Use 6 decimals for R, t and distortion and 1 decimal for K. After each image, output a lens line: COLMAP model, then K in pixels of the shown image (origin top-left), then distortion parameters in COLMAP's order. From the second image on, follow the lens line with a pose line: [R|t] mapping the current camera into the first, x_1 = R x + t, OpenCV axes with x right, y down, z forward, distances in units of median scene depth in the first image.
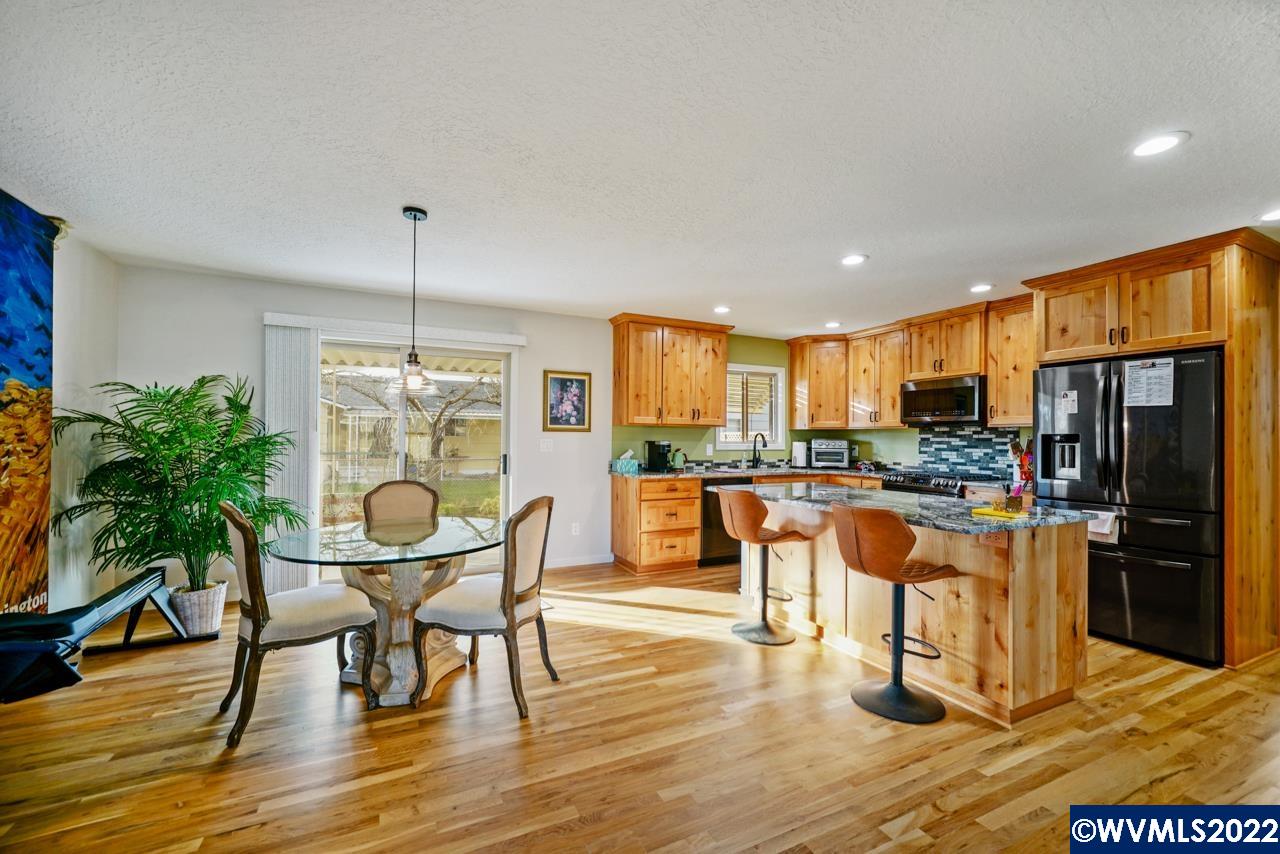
lens RADIAL K [[521.0, 0, 641.4], [0, 521.0, 434.6], [0, 0, 1]] dist [-0.001344, 0.000004]
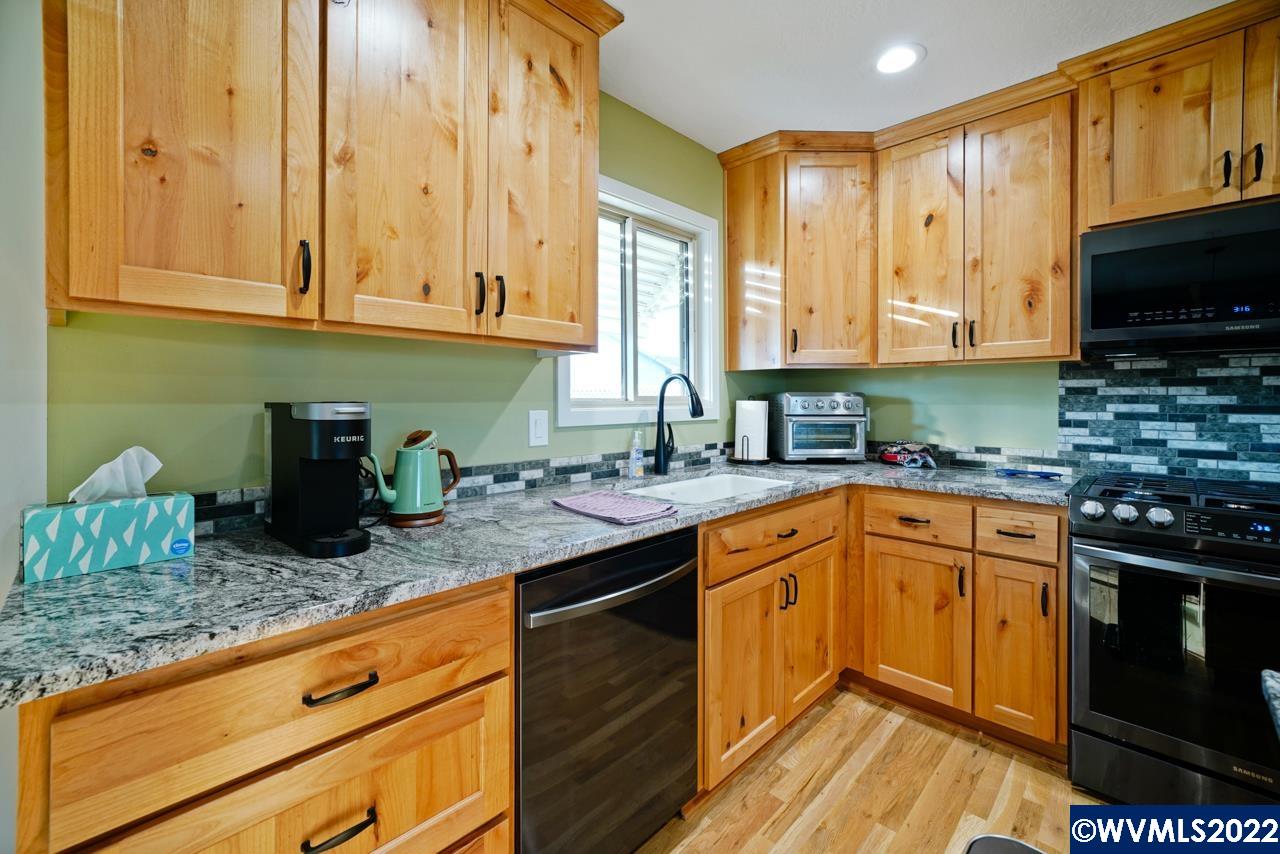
lens RADIAL K [[521.0, 0, 623.1], [0, 521.0, 397.8], [0, 0, 1]] dist [-0.001344, 0.000004]
pose [[0.946778, -0.007630, 0.321797, 0.078901], [0.004102, 0.999924, 0.011639, 0.007741], [-0.321861, -0.009700, 0.946737, 0.693953]]
